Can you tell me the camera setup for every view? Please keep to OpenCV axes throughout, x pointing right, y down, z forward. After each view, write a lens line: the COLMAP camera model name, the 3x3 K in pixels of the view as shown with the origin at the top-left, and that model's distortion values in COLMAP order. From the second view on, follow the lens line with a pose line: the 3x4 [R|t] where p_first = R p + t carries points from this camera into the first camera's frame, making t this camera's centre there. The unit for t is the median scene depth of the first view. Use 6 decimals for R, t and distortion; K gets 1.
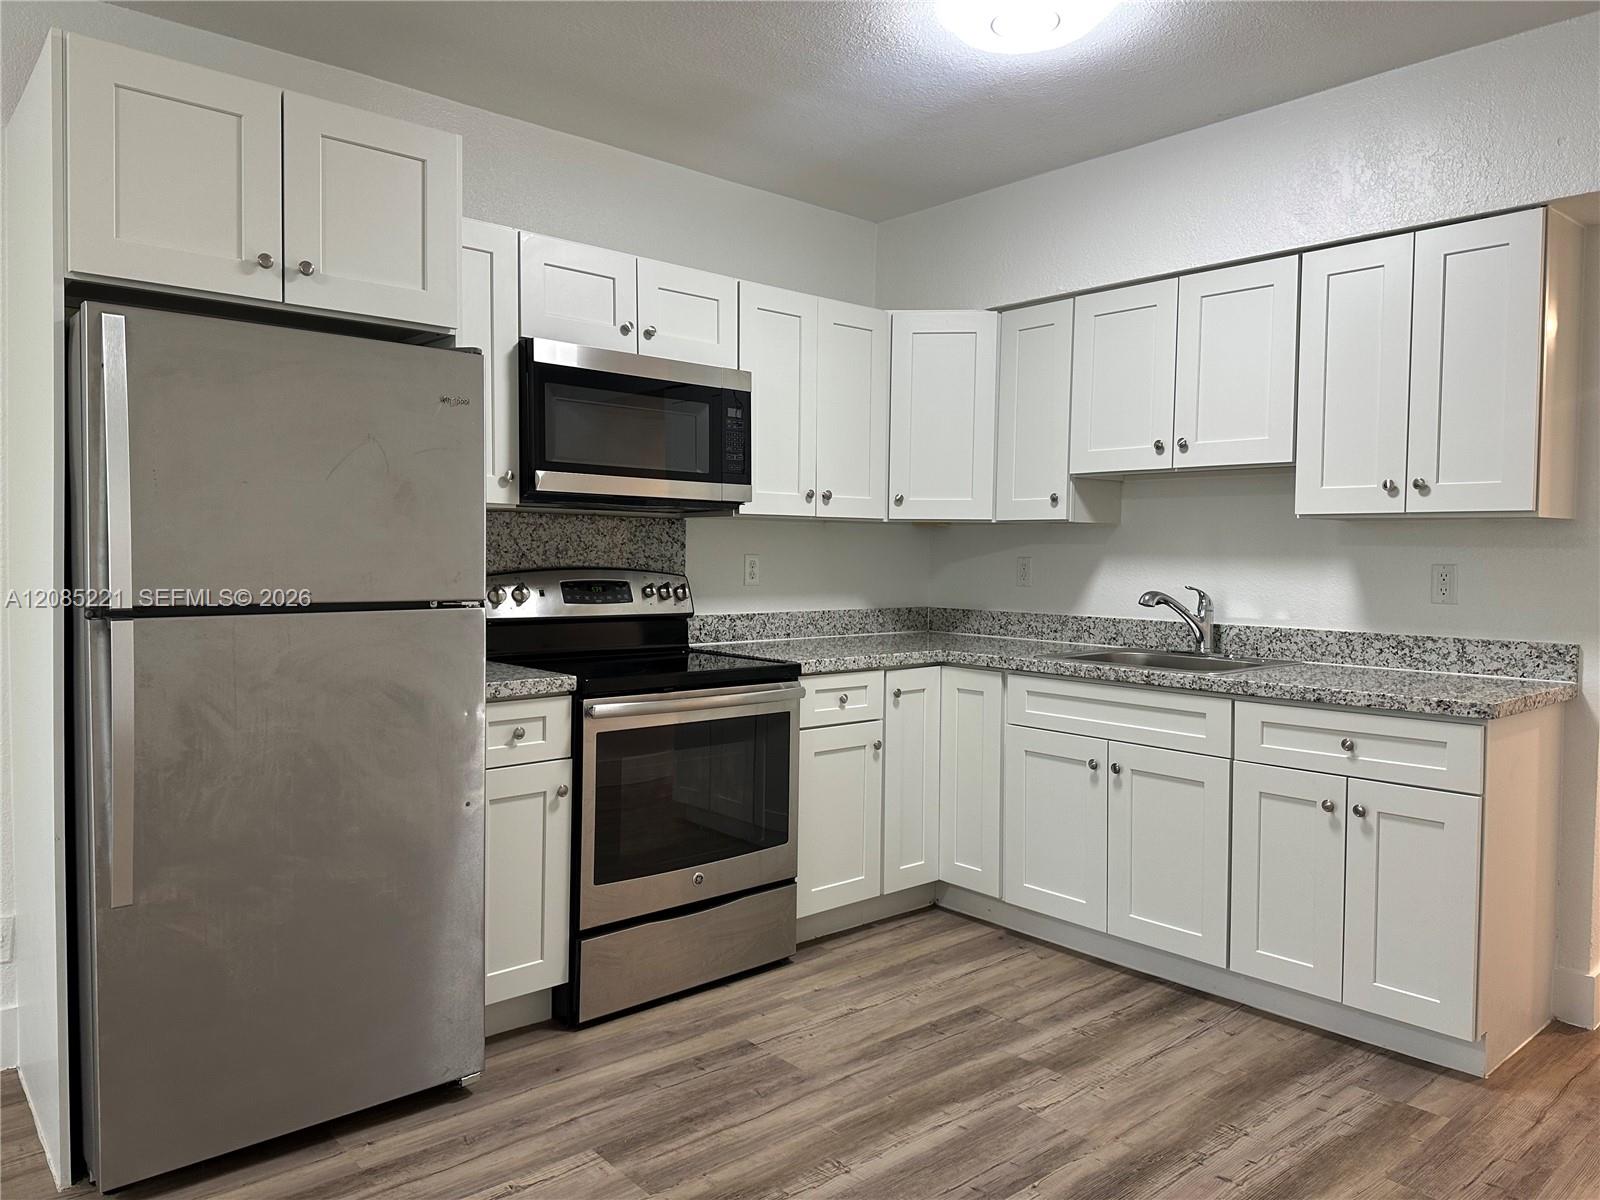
lens RADIAL K [[1117.2, 0, 803.4], [0, 1117.2, 597.6], [0, 0, 1]] dist [0.089200, -0.121890]
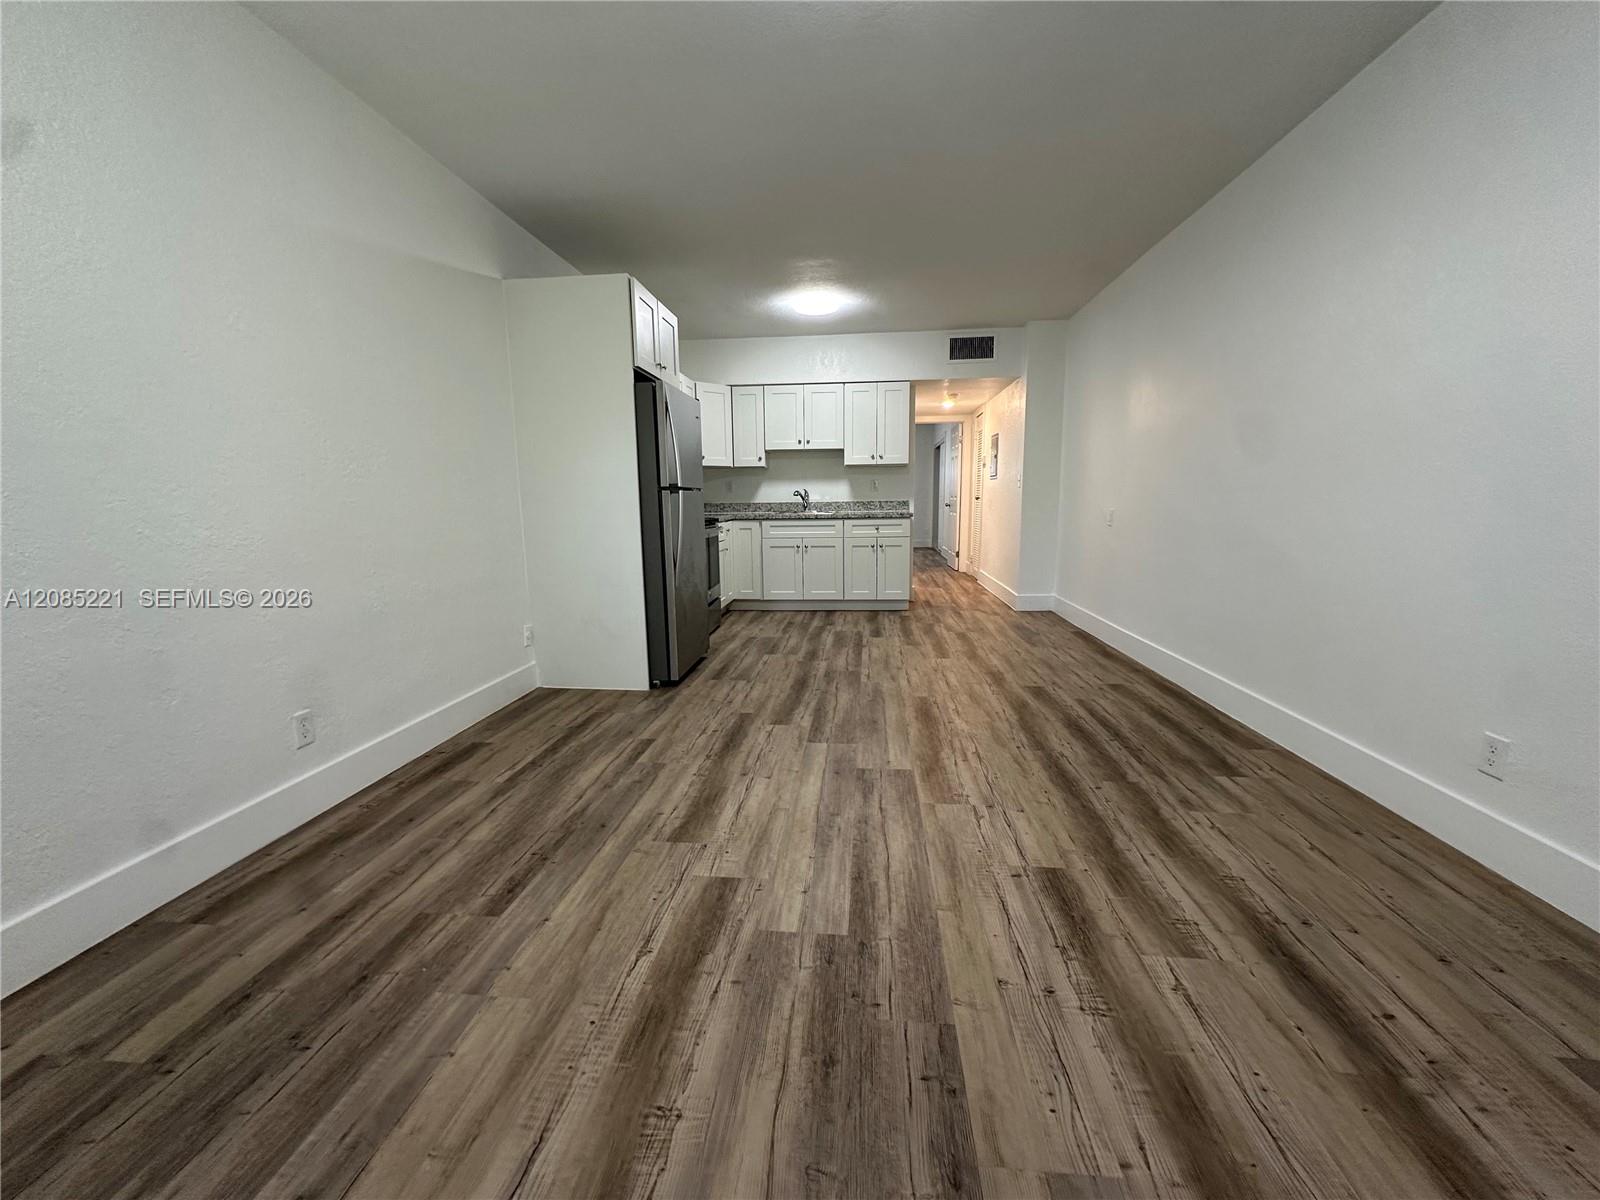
lens RADIAL K [[638.0, 0, 802.2], [0, 638.0, 603.1], [0, 0, 1]] dist [-0.002525, 0.000940]
pose [[0.729996, -0.131088, 0.670762, -0.929582], [0.048396, 0.988884, 0.140590, 0.056700], [-0.681736, -0.070168, 0.728225, -0.292631]]
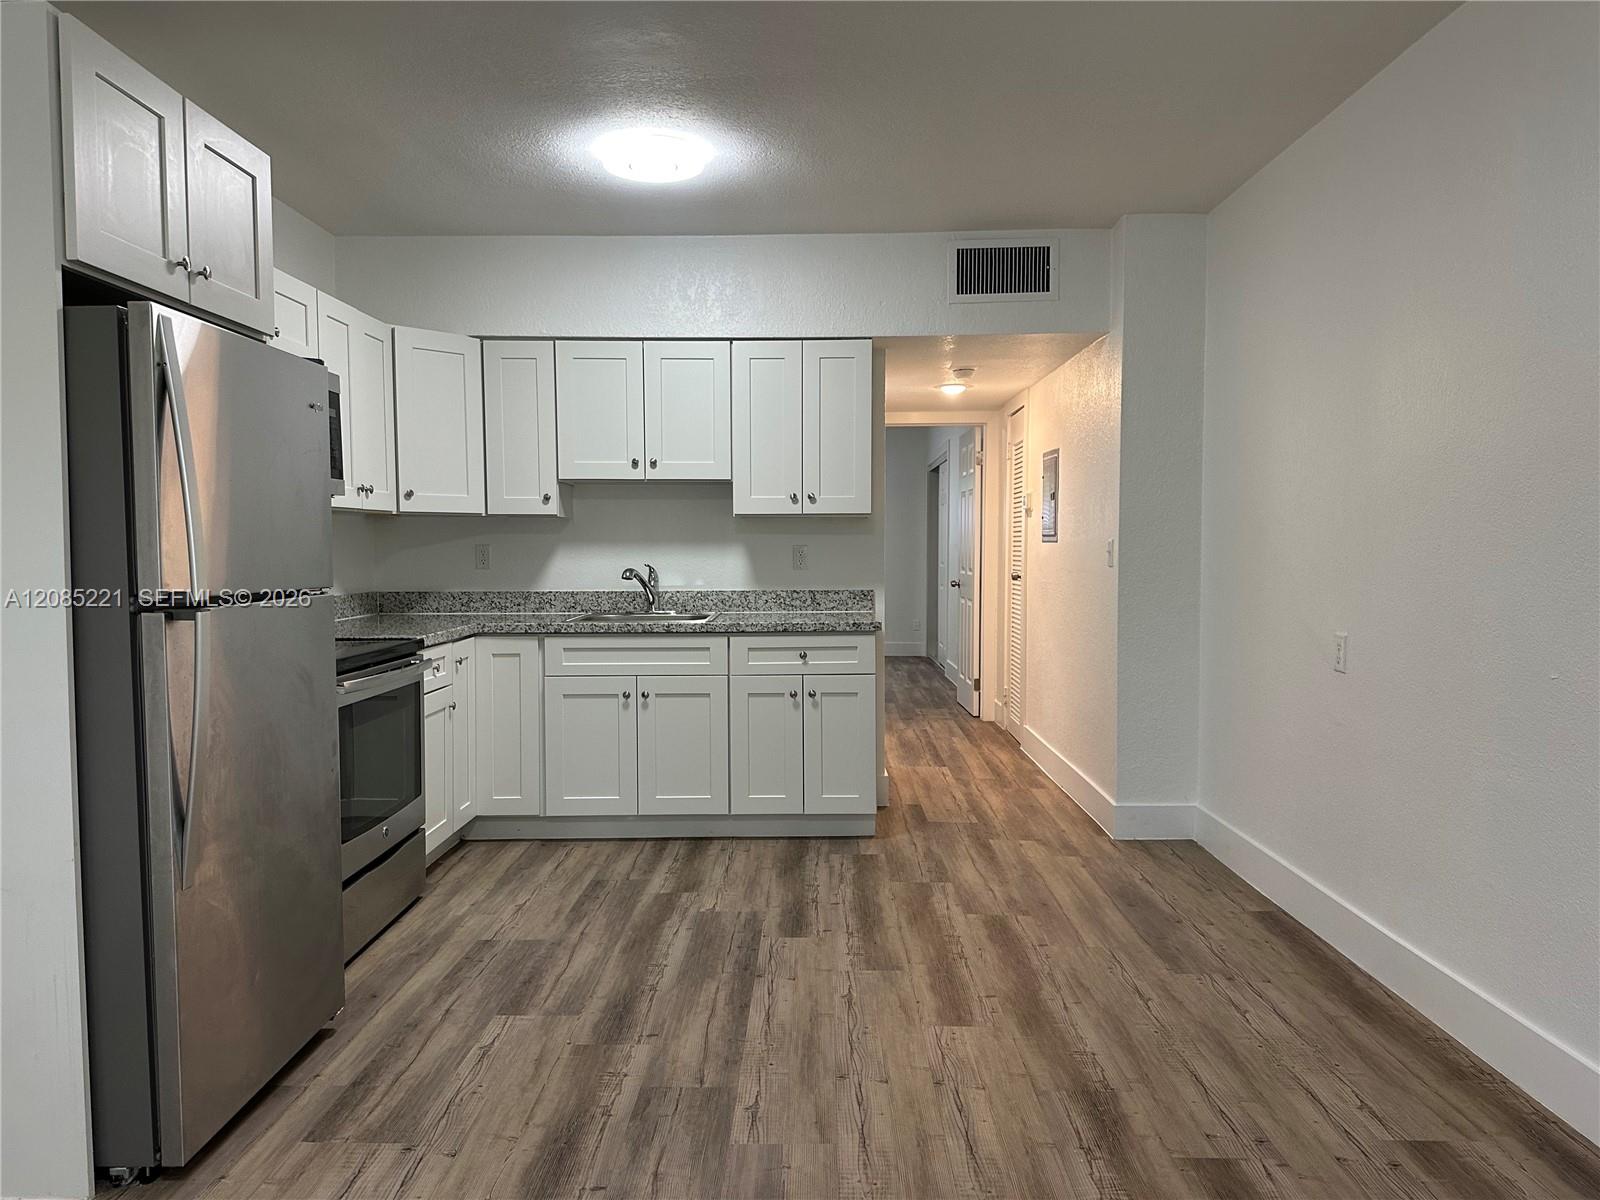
lens RADIAL K [[1117.2, 0, 790.5], [0, 1117.2, 603.9], [0, 0, 1]] dist [0.089200, -0.121890]
pose [[0.675838, -0.052507, 0.735177, -0.602976], [0.041488, 0.998588, 0.033181, 0.000808], [-0.735881, 0.008076, 0.677062, -0.069302]]
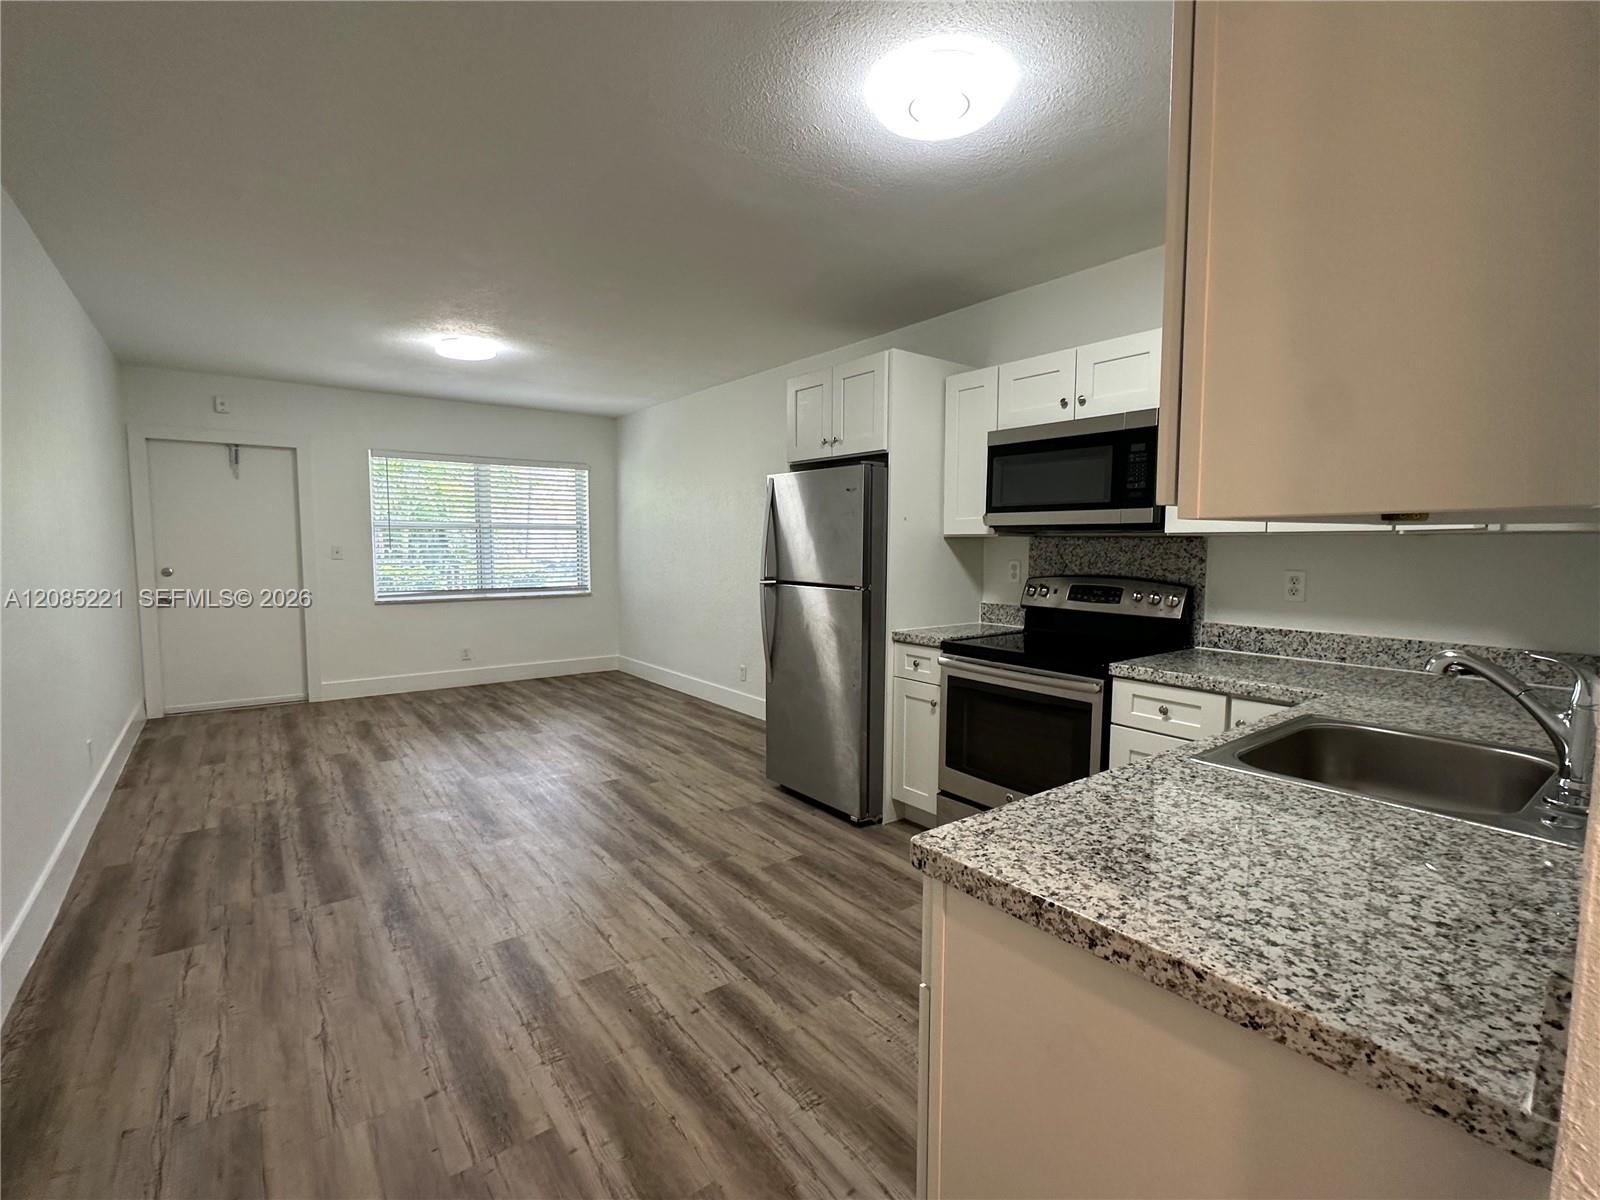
lens RADIAL K [[734.6, 0, 805.3], [0, 734.6, 601.8], [0, 0, 1]] dist [-0.003682, 0.001175]
pose [[-0.066985, 0.070139, -0.995286, 0.766349], [-0.047067, 0.996193, 0.073370, -0.046578], [0.996643, 0.051760, -0.063429, 0.739289]]
